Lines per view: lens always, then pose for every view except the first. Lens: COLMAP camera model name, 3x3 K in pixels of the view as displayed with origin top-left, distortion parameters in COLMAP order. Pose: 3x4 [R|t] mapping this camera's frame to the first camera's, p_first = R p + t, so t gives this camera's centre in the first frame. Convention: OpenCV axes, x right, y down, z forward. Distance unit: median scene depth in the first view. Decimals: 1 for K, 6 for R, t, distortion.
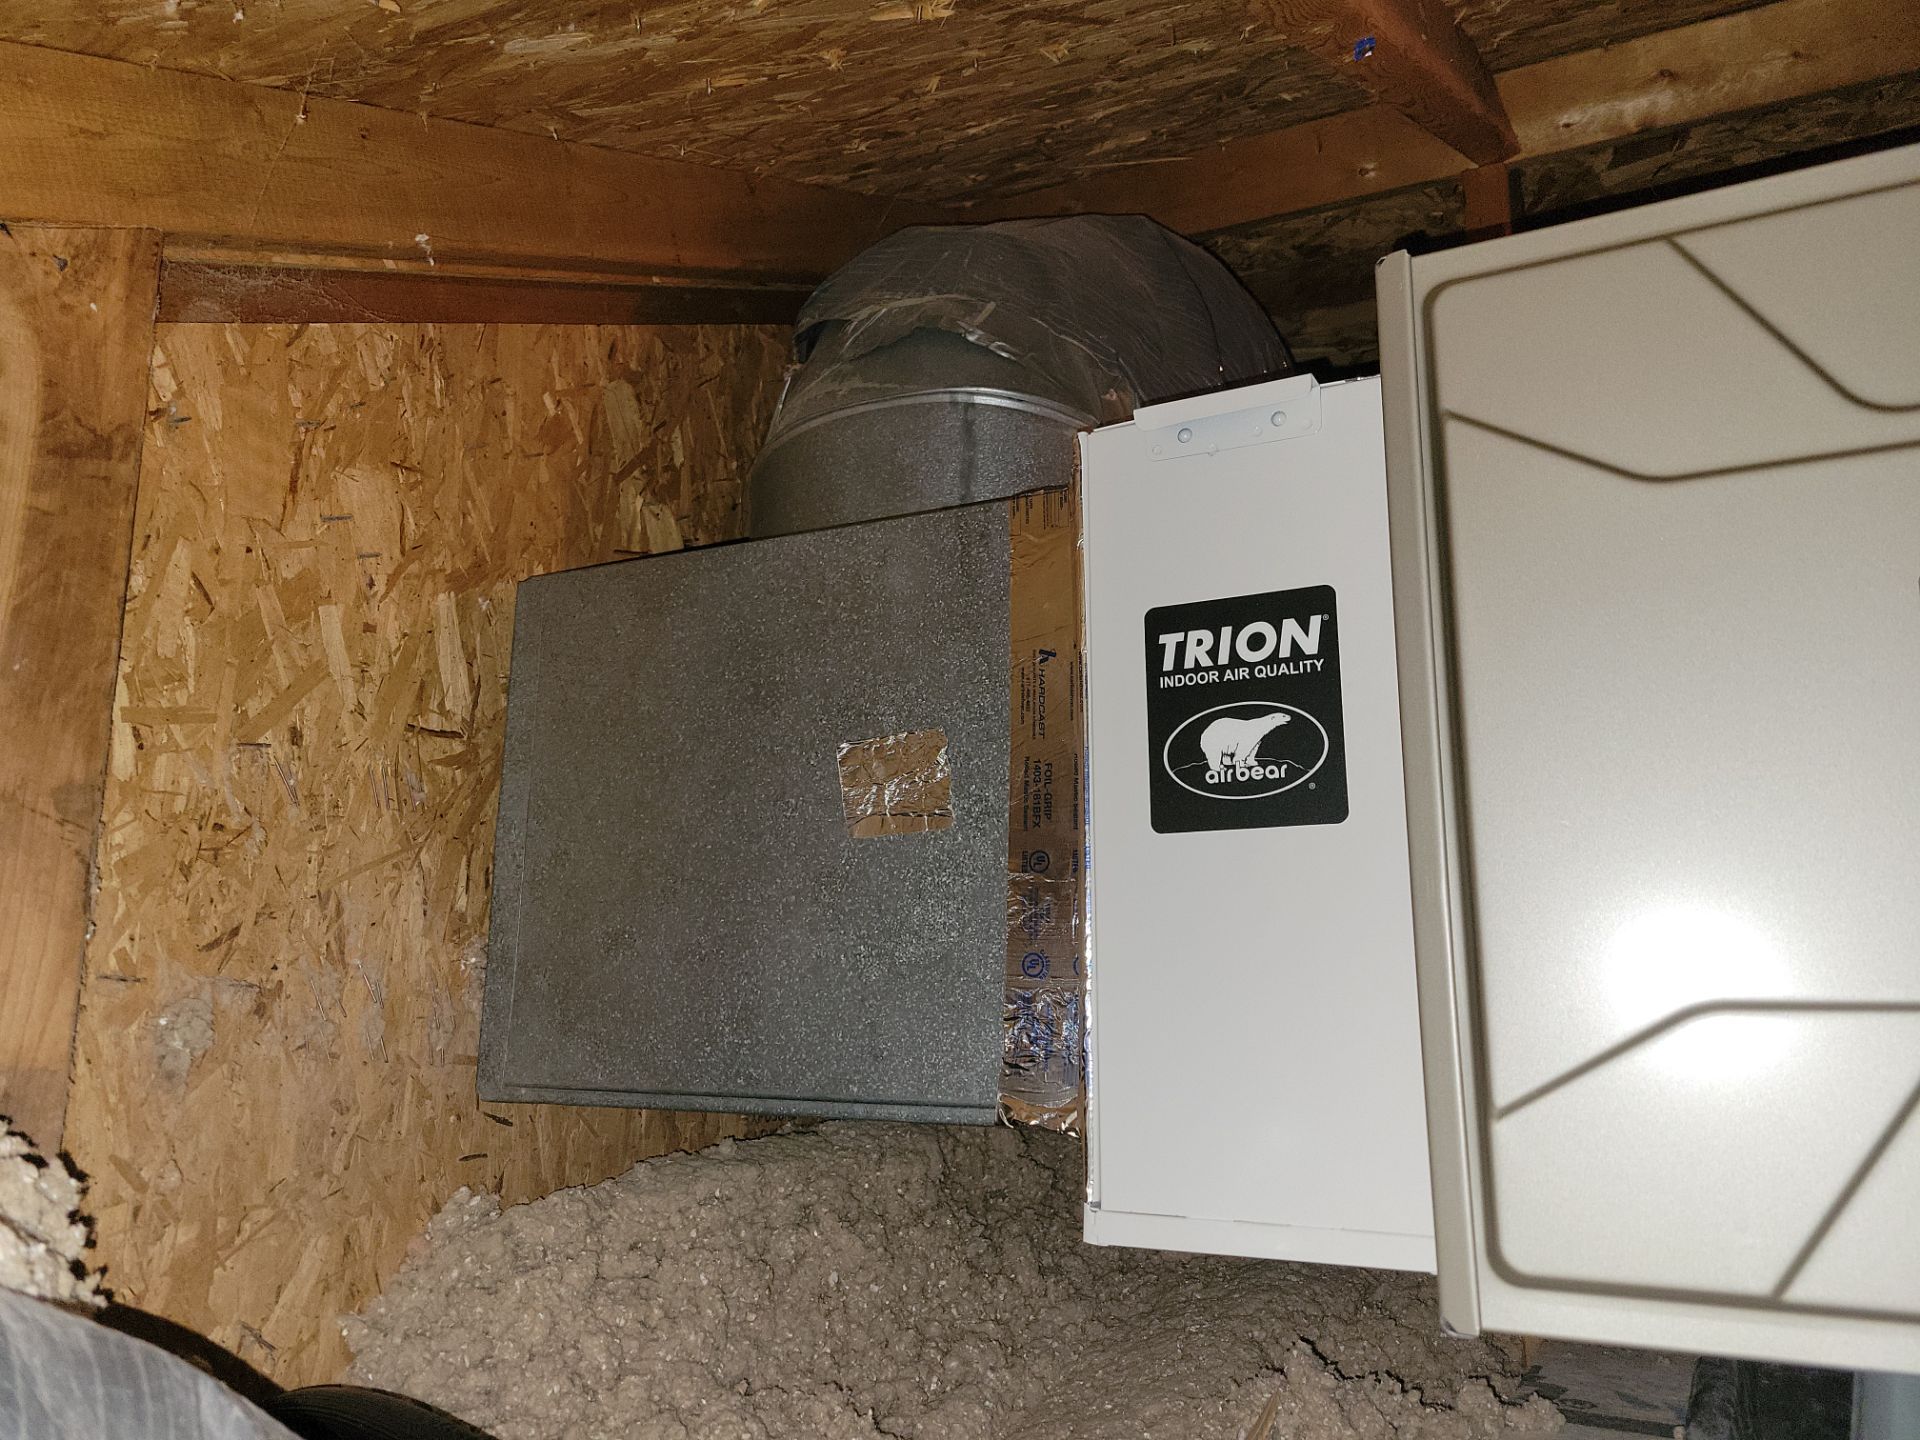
lens RADIAL K [[1464.2, 0, 954.5], [0, 1464.2, 714.8], [0, 0, 1]] dist [0.048606, -0.024375]
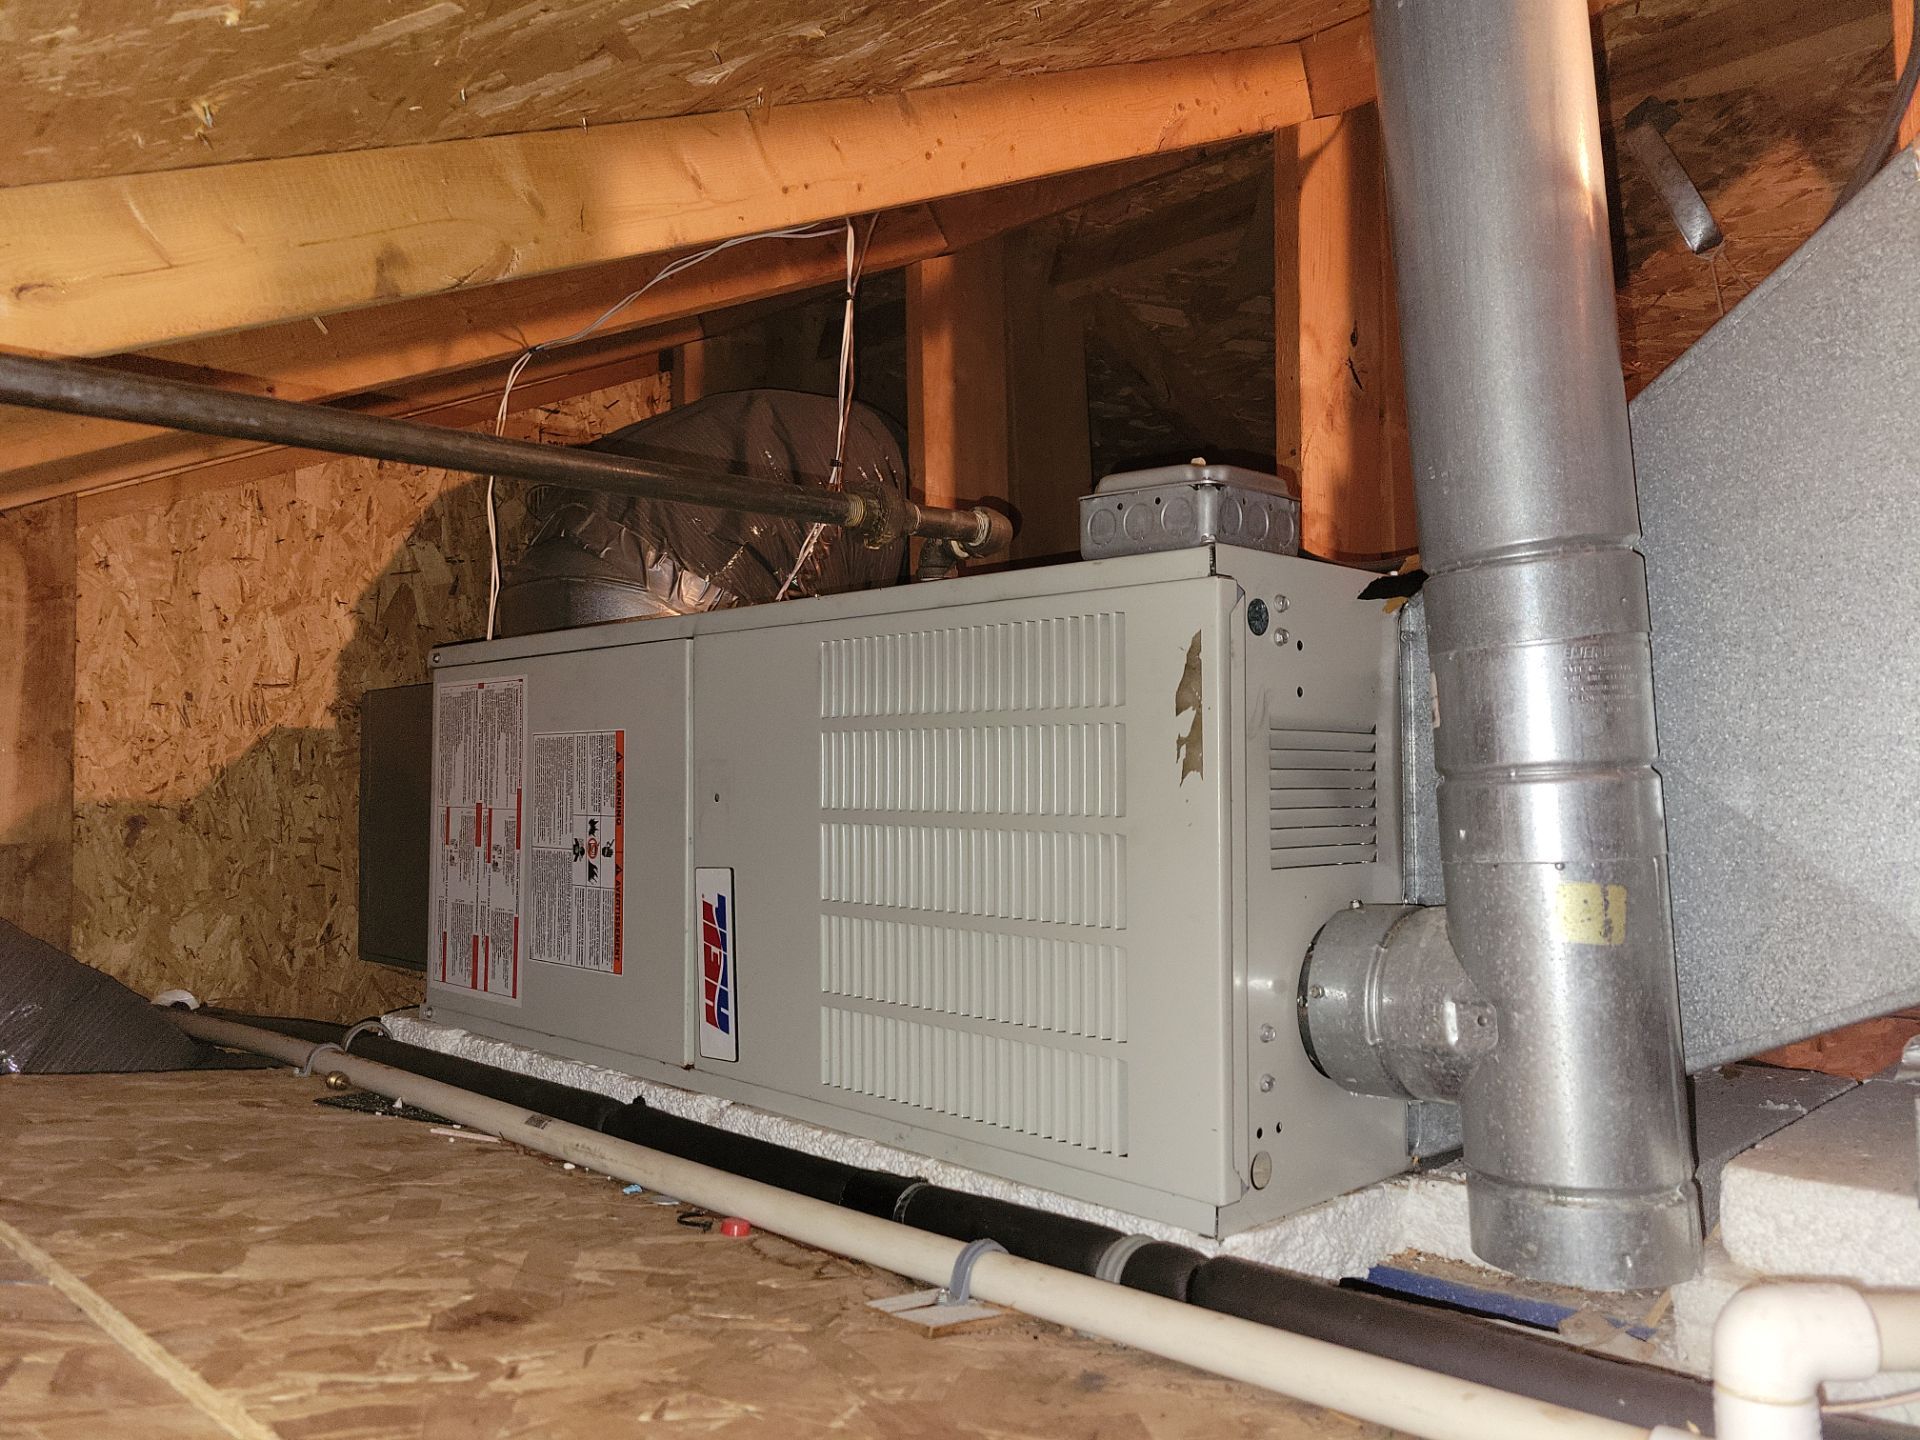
lens RADIAL K [[1464.2, 0, 947.4], [0, 1464.2, 721.4], [0, 0, 1]] dist [0.048606, -0.024375]
pose [[0.955507, -0.028335, -0.293606, 1.267007], [0.068813, 0.989324, 0.128465, -0.152109], [0.286831, -0.142953, 0.947255, -0.763347]]
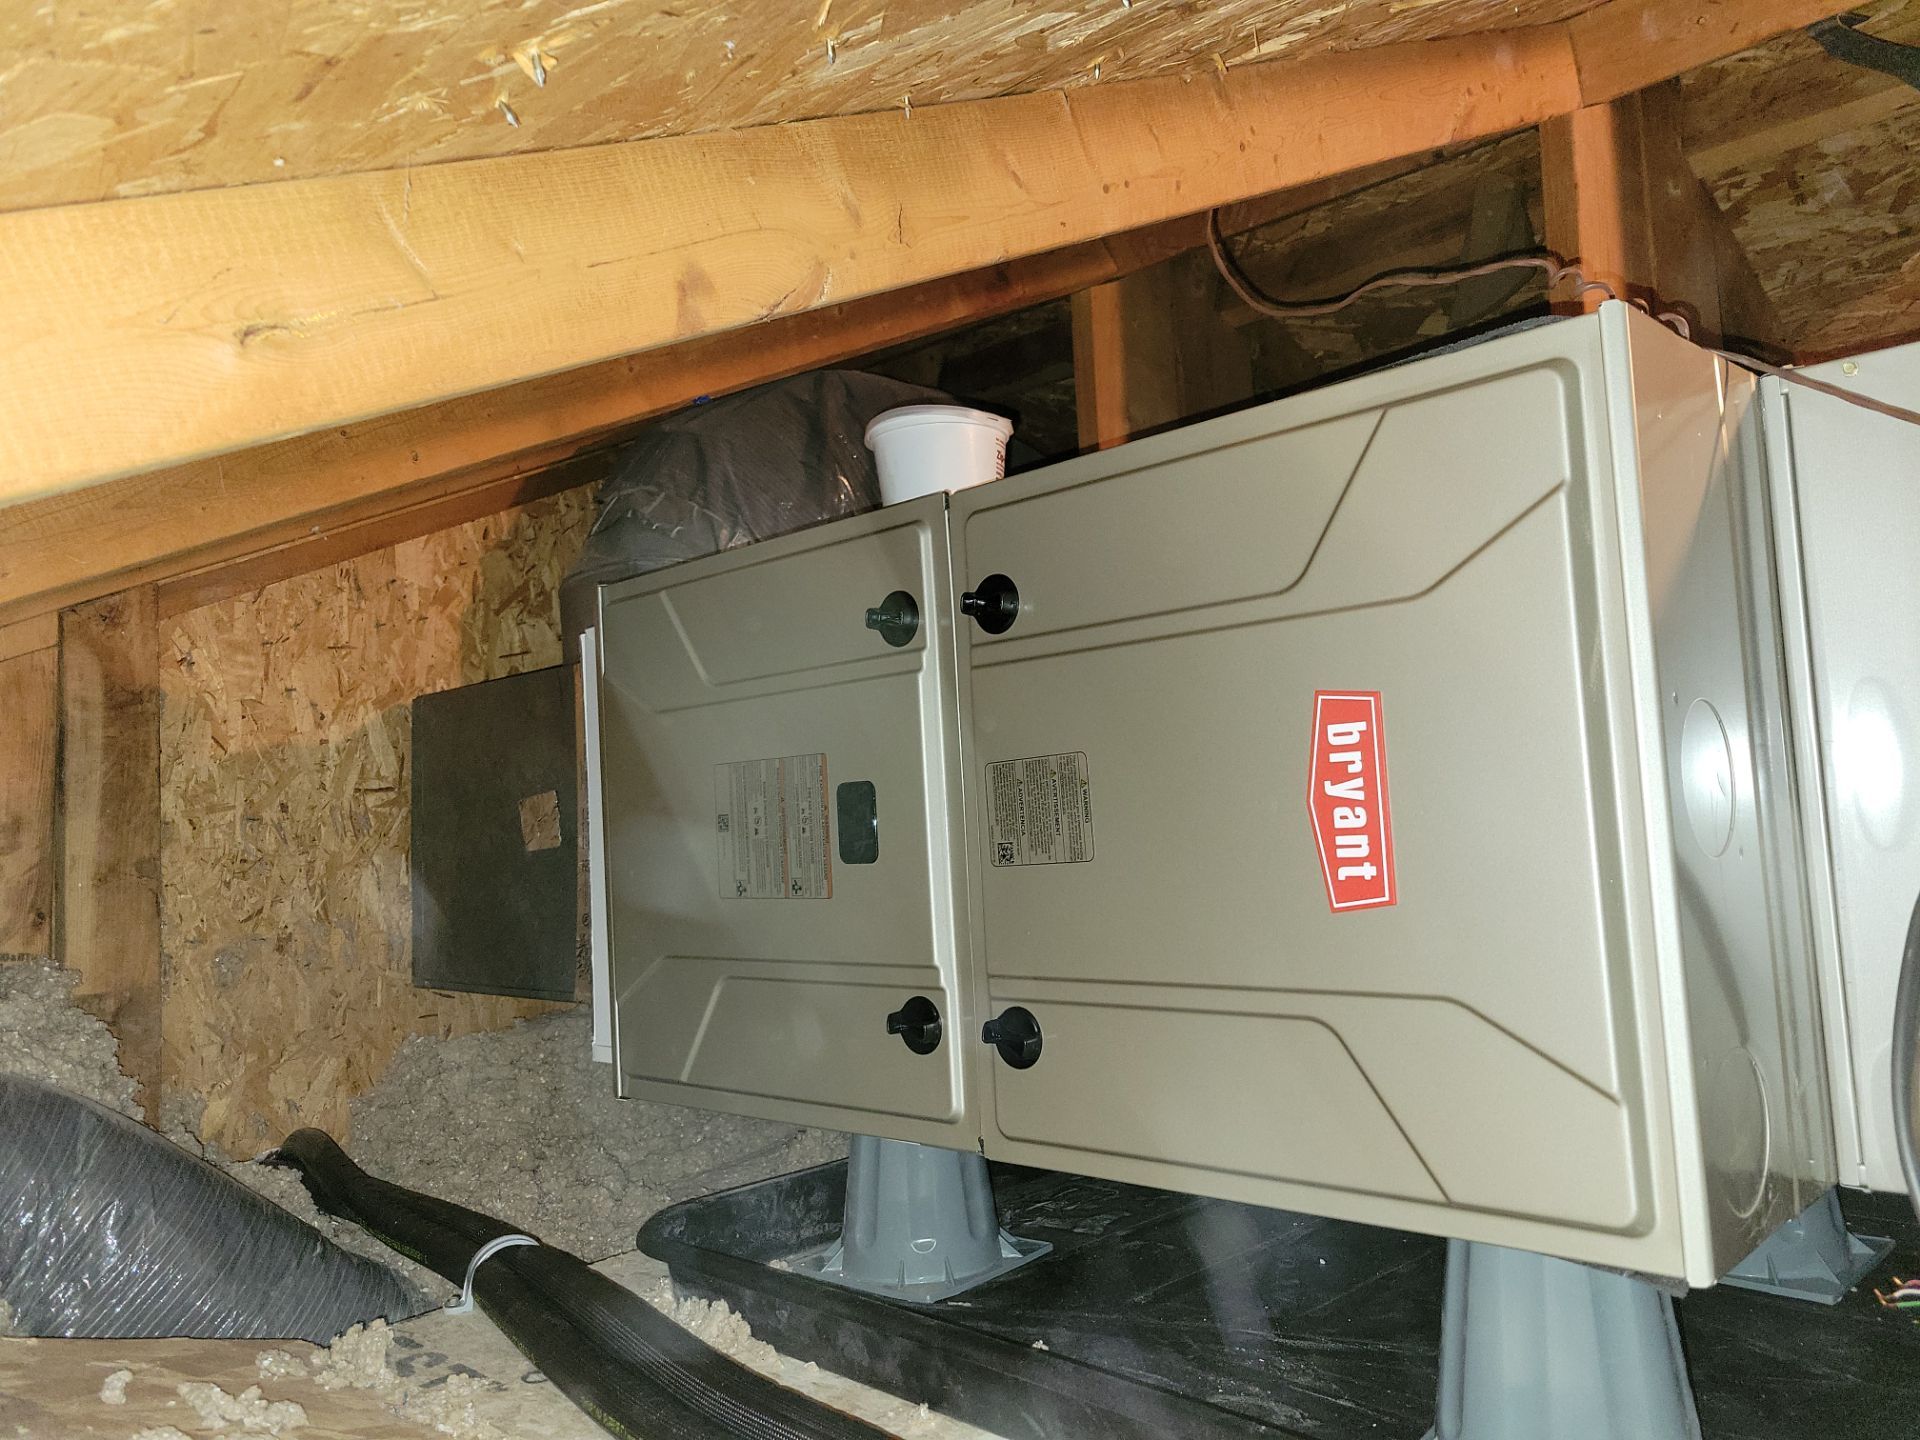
lens RADIAL K [[1464.2, 0, 971.5], [0, 1464.2, 721.4], [0, 0, 1]] dist [0.048606, -0.024375]
pose [[0.958077, -0.067759, -0.278383, 0.941445], [0.100322, 0.989459, 0.104430, -0.204880], [0.268373, -0.127980, 0.954776, -0.573639]]
